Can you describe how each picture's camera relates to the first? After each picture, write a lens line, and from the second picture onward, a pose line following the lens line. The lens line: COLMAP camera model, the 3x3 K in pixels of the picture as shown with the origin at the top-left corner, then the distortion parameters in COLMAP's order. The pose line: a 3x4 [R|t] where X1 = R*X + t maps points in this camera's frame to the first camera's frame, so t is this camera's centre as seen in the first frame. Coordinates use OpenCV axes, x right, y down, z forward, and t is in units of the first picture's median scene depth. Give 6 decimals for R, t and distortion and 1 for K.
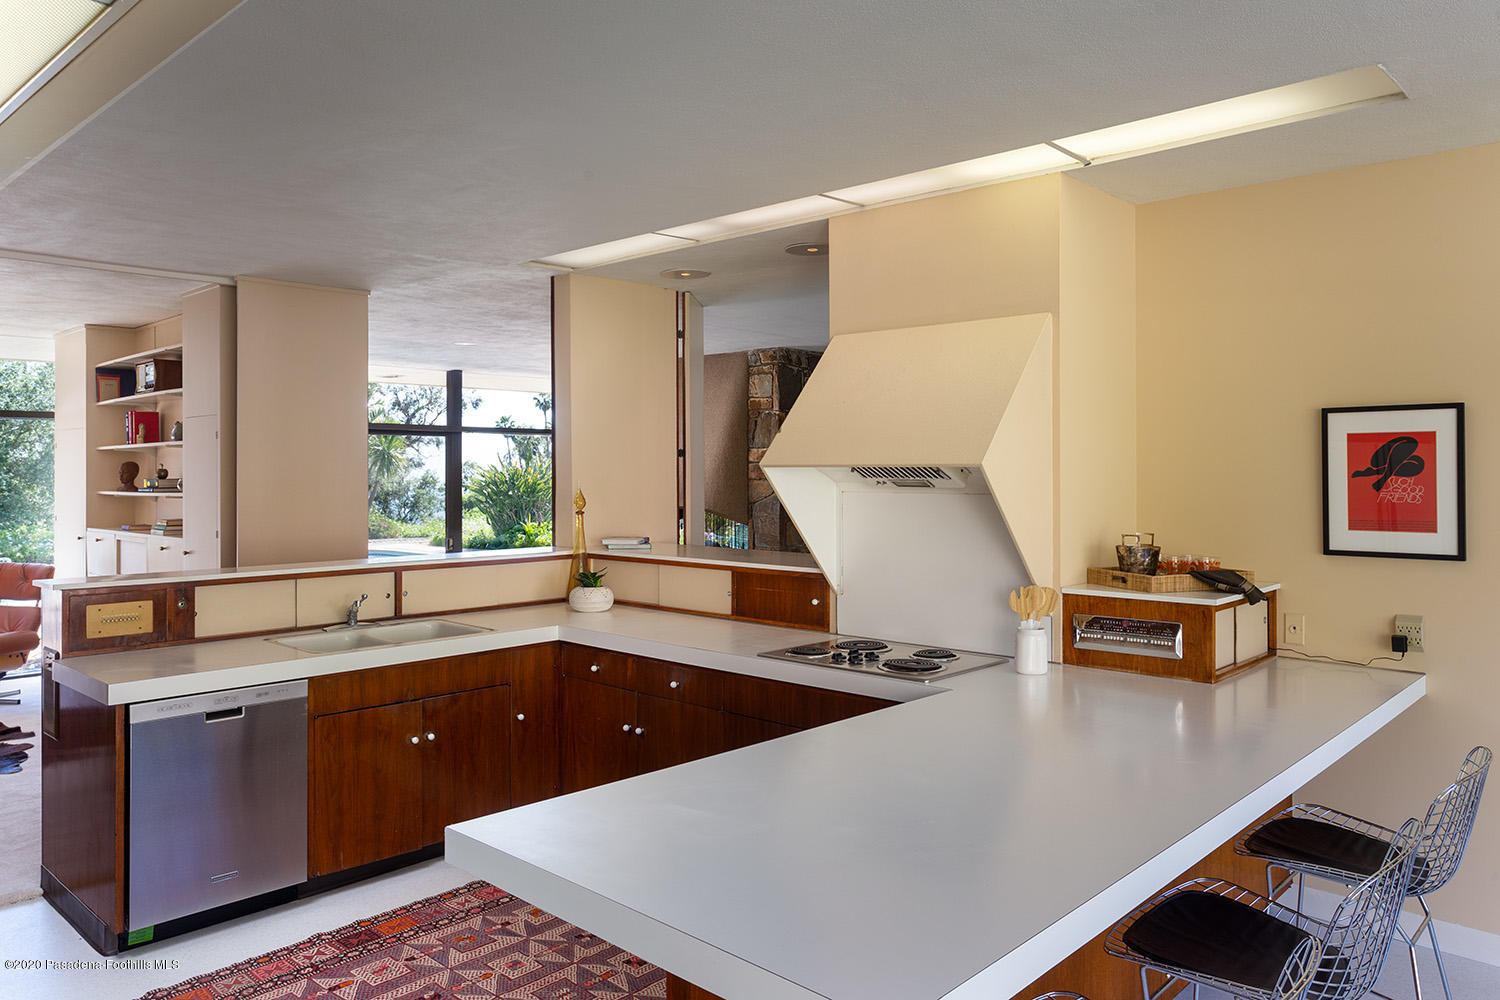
lens RADIAL K [[1037.4, 0, 751.5], [0, 1037.4, 477.1], [0, 0, 1]] dist [-0.002071, -0.000452]
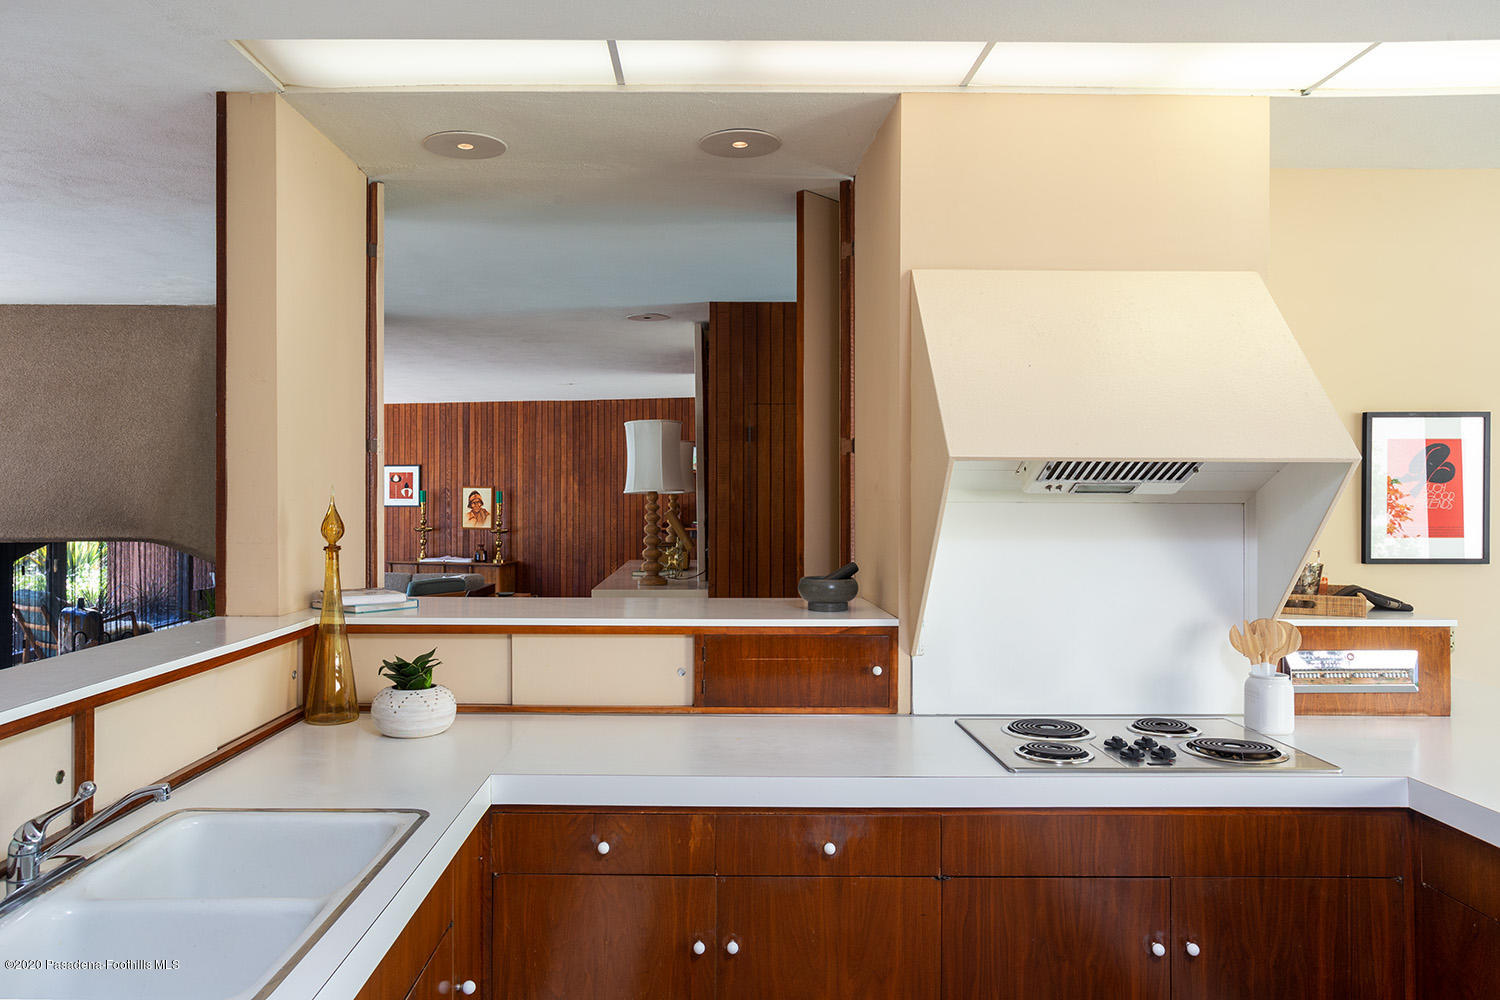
lens RADIAL K [[1027.6, 0, 691.8], [0, 1027.6, 493.4], [0, 0, 1]] dist [-0.001034, 0.000797]
pose [[0.741361, 0.003990, 0.671095, -0.428959], [0.001530, 0.999970, -0.007635, 0.012037], [-0.671105, 0.006687, 0.741332, 0.550283]]
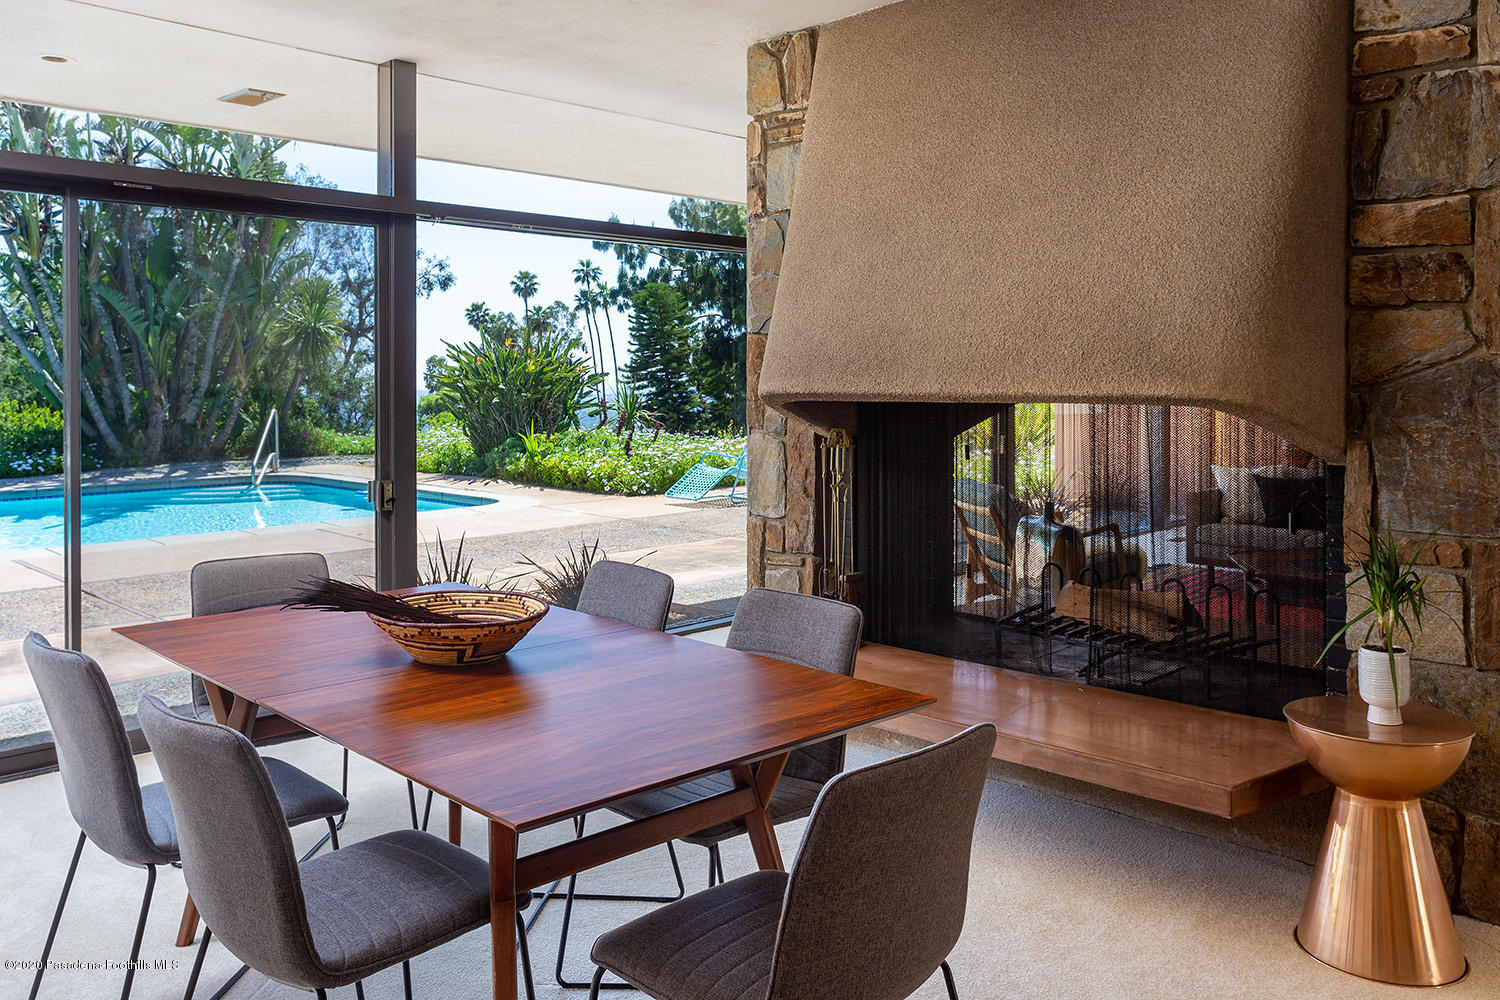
lens RADIAL K [[1224.9, 0, 745.8], [0, 1224.9, 375.3], [0, 0, 1]] dist [0.008035, 0.001842]
pose [[0.999837, -0.000228, -0.018028, -0.327861], [0.000207, 0.999999, -0.001136, 0.042616], [0.018029, 0.001132, 0.999837, 1.203142]]
